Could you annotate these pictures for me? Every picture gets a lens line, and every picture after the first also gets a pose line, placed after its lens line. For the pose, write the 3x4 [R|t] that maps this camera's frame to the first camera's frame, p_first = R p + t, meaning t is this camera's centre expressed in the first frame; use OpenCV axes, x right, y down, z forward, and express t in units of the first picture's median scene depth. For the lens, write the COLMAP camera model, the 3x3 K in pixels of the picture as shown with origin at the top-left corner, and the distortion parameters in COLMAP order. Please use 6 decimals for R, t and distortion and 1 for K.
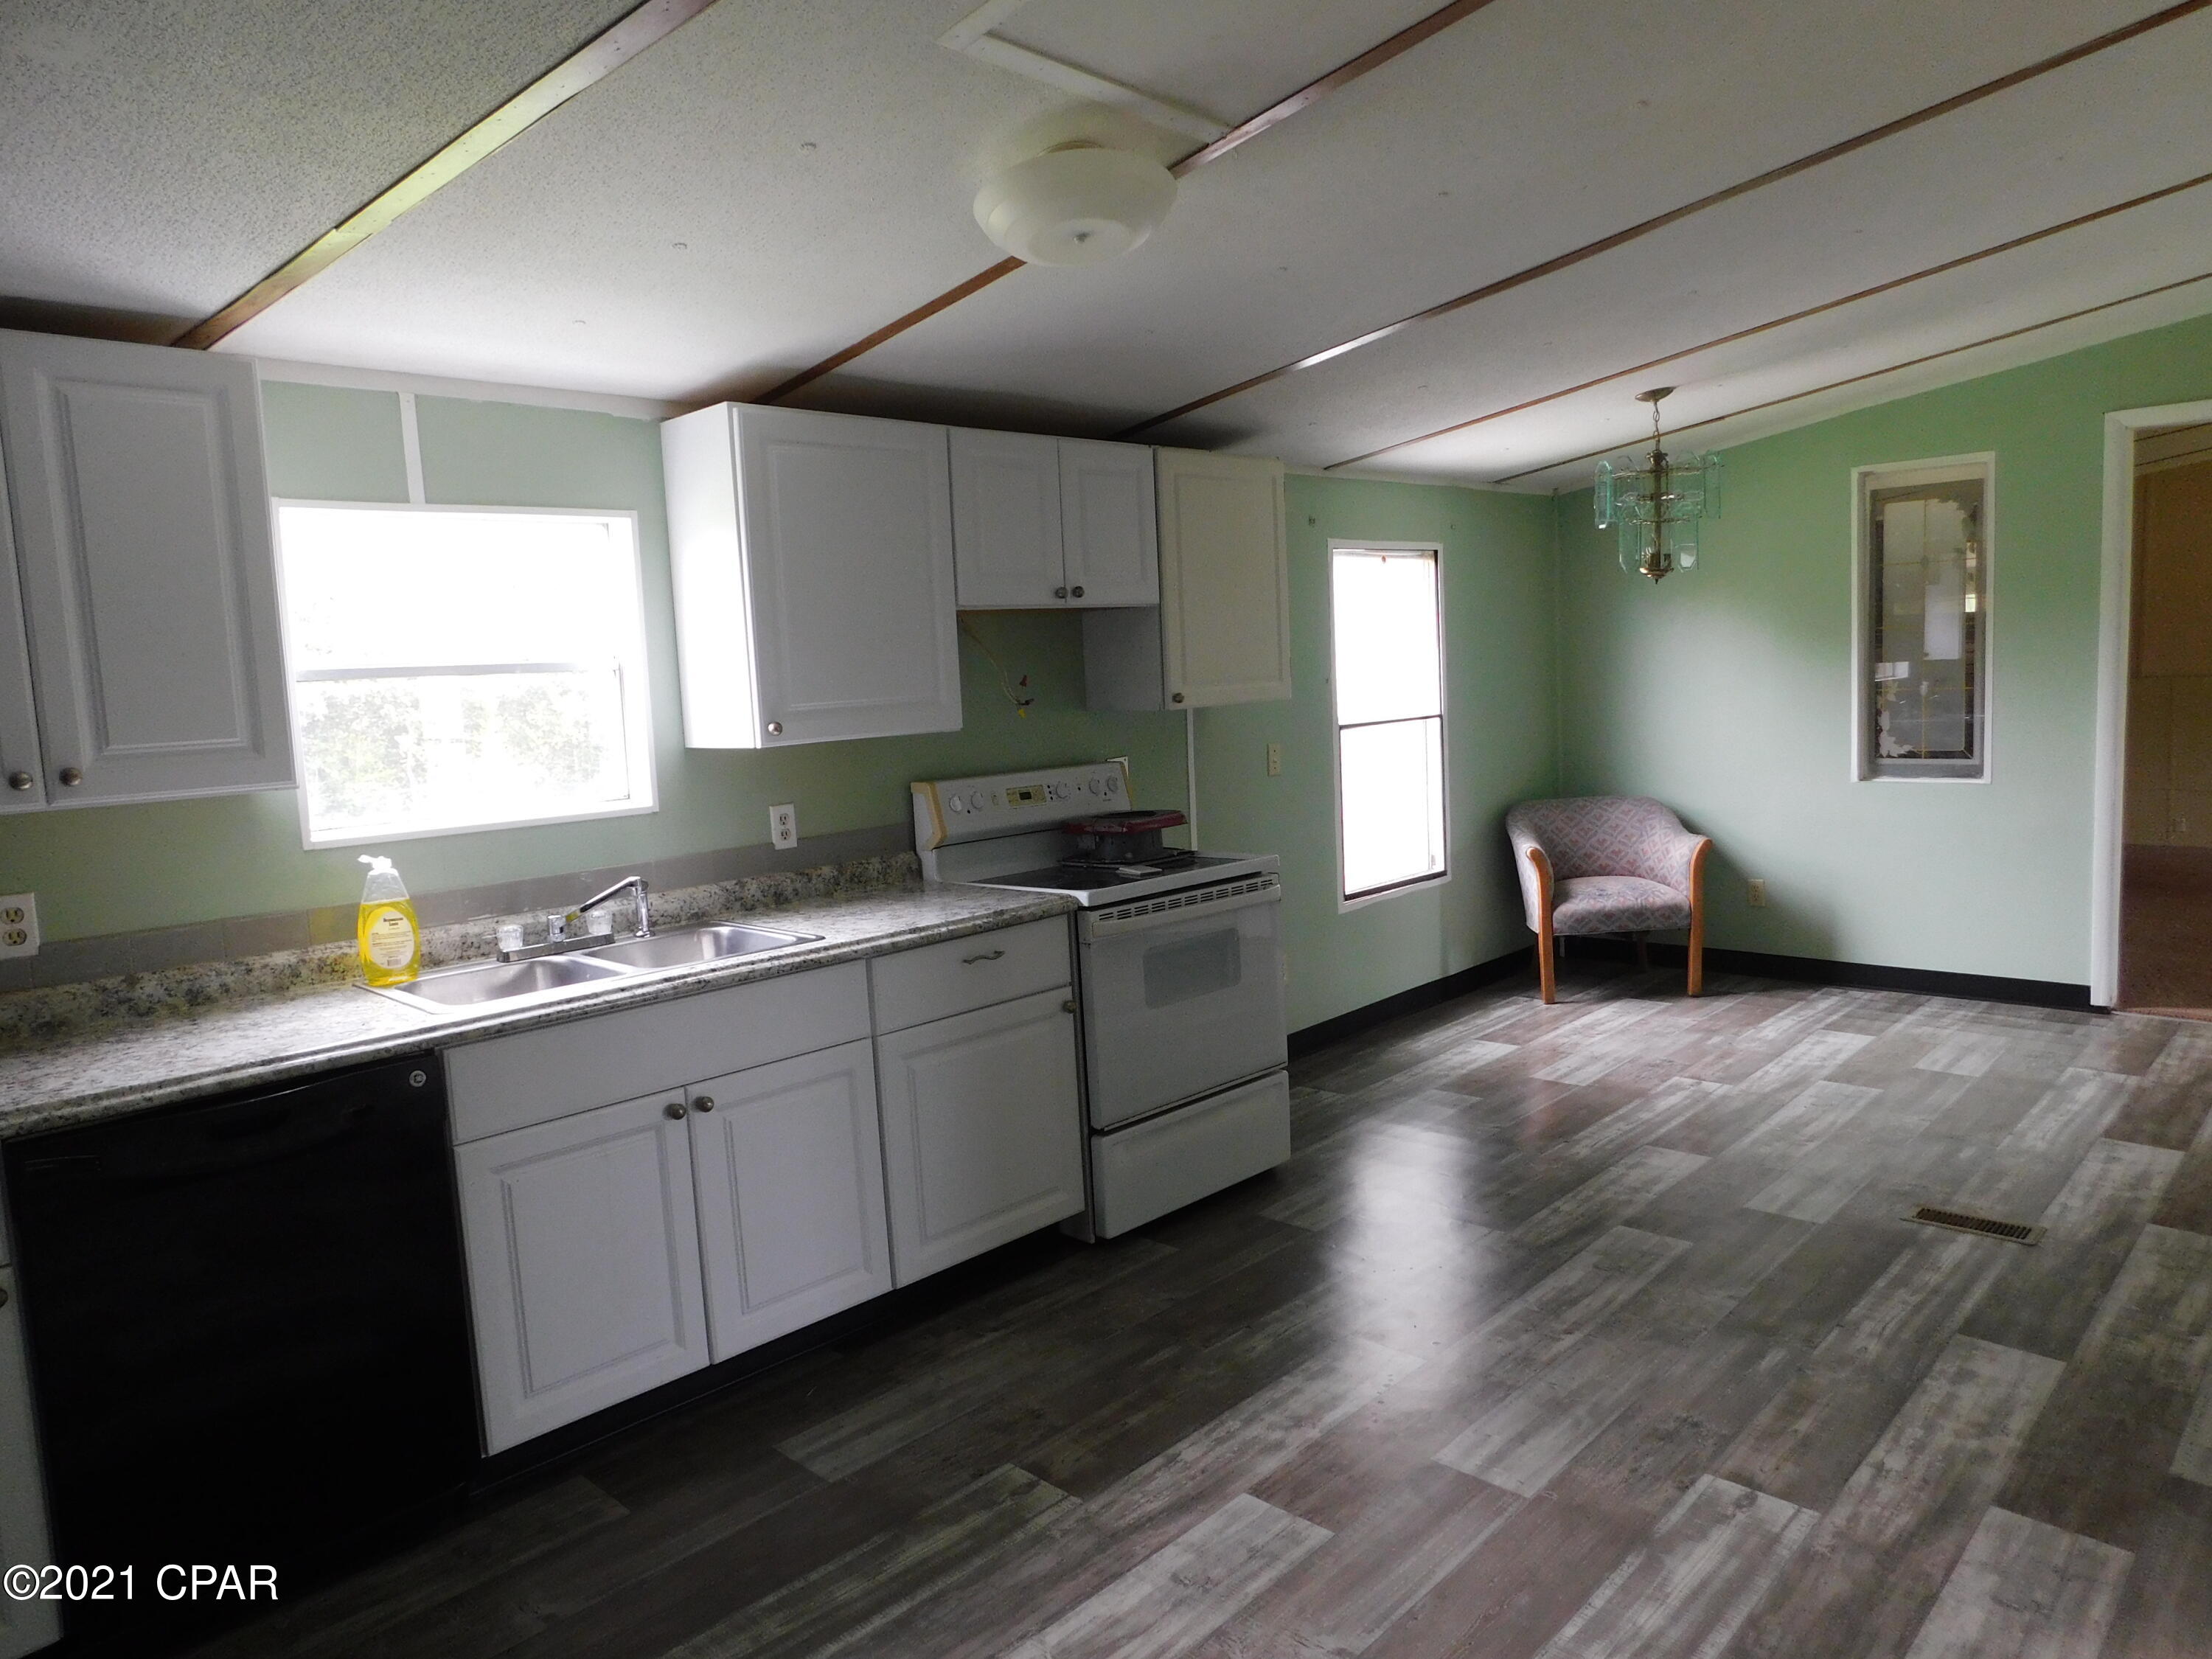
lens RADIAL K [[1473.5, 0, 1109.6], [0, 1473.5, 826.6], [0, 0, 1]] dist [-0.068796, 0.058648]
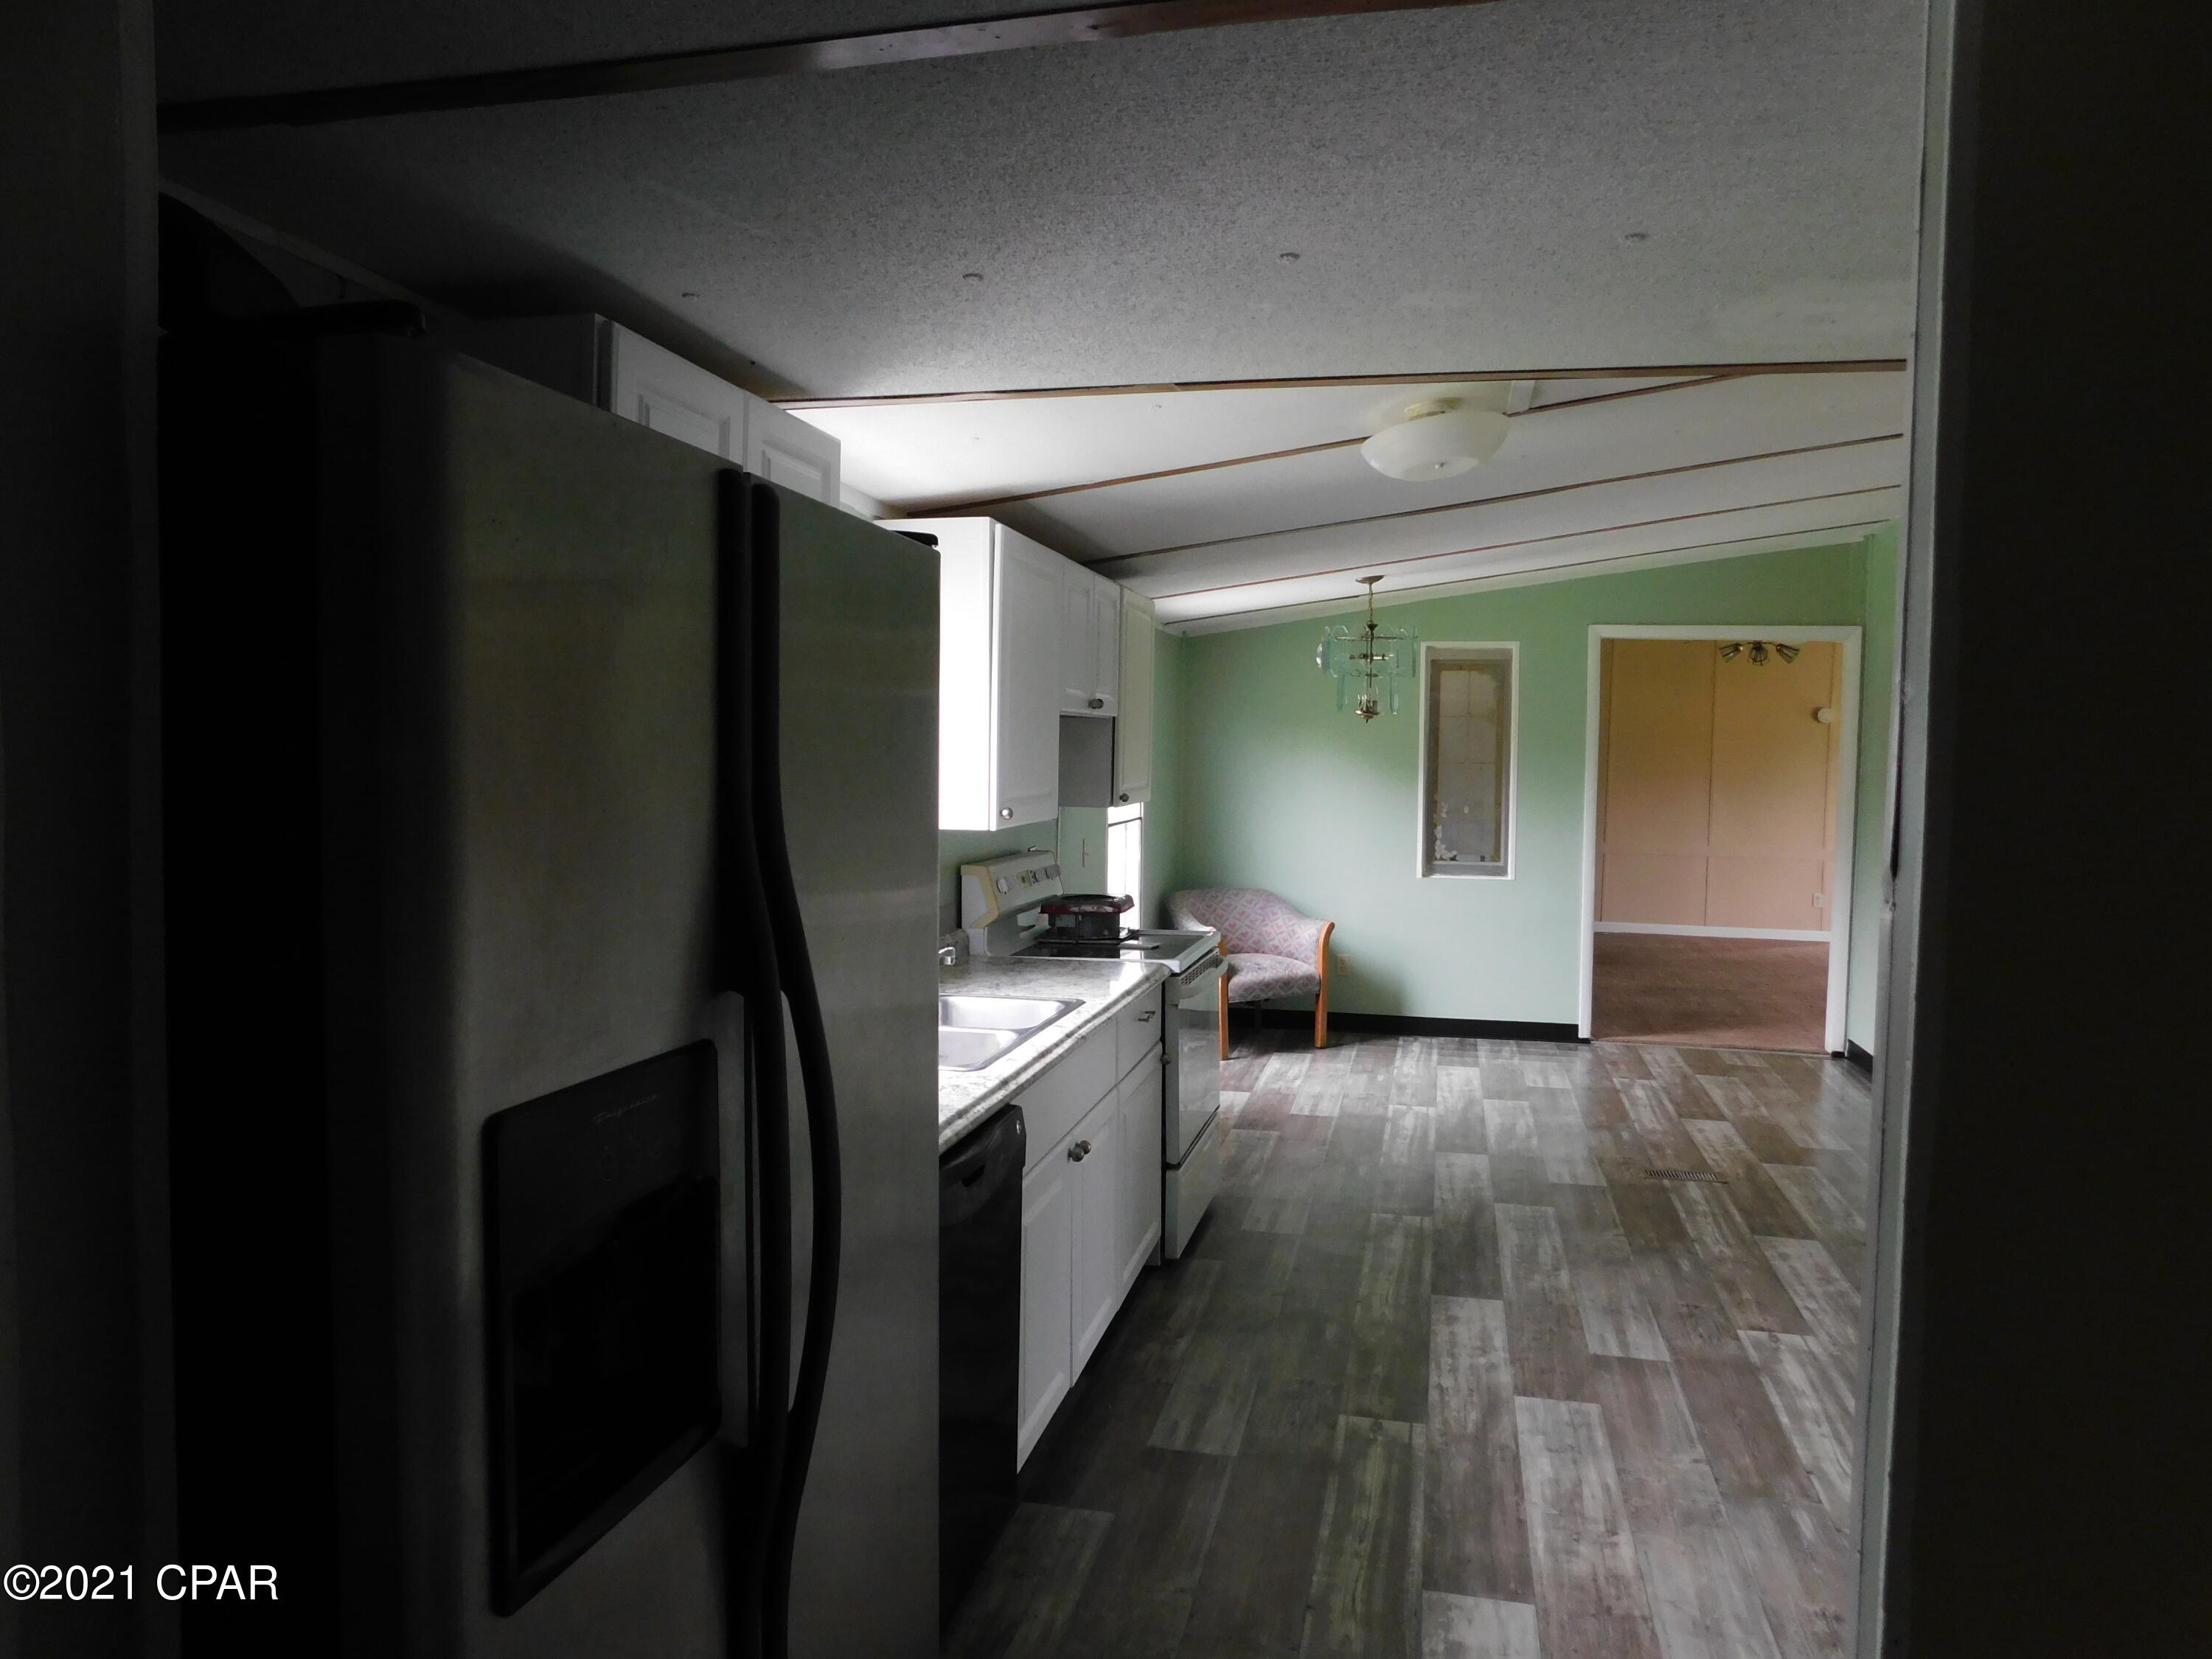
lens RADIAL K [[1473.5, 0, 1109.6], [0, 1473.5, 826.6], [0, 0, 1]] dist [-0.068796, 0.058648]
pose [[0.855562, 0.030552, 0.516798, -0.549335], [0.004054, 0.997831, -0.065702, 0.011783], [-0.517684, 0.058308, 0.853583, 0.009998]]
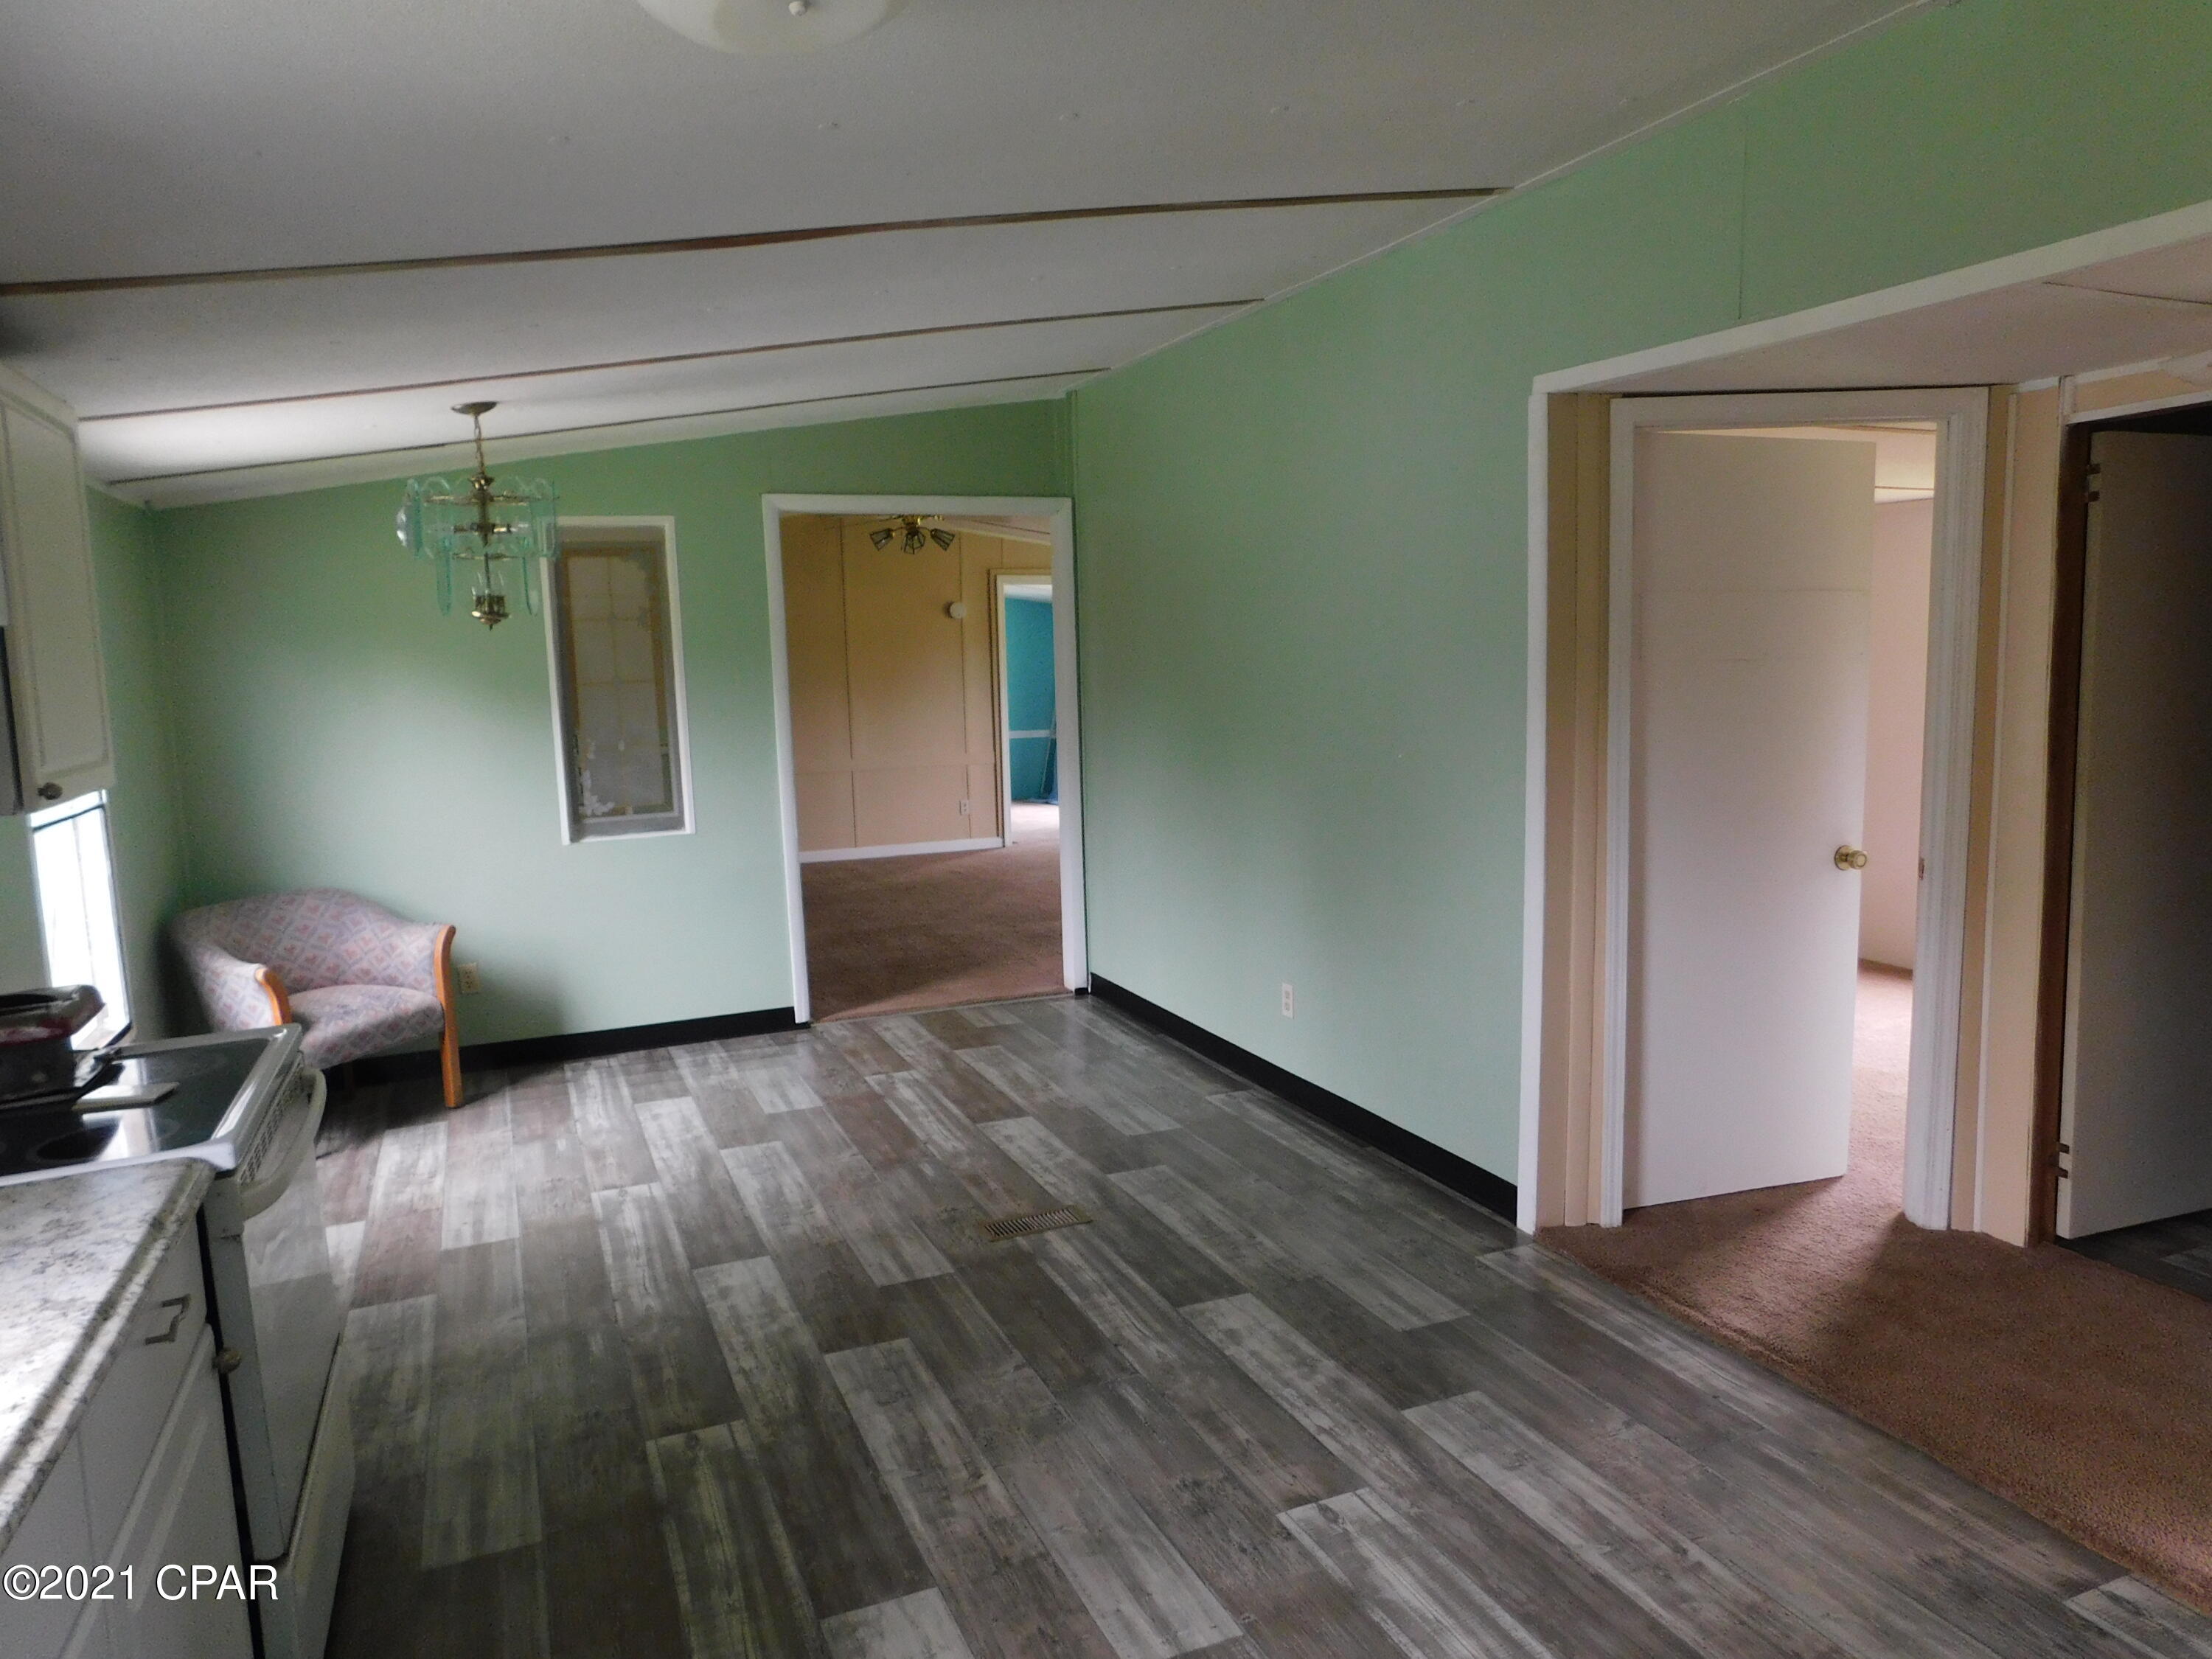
lens RADIAL K [[1473.5, 0, 1109.6], [0, 1473.5, 826.6], [0, 0, 1]] dist [-0.068796, 0.058648]
pose [[0.391087, -0.075908, 0.917218, -0.303456], [0.117293, 0.992577, 0.032132, -0.042138], [-0.912849, 0.095017, 0.397087, 0.383071]]
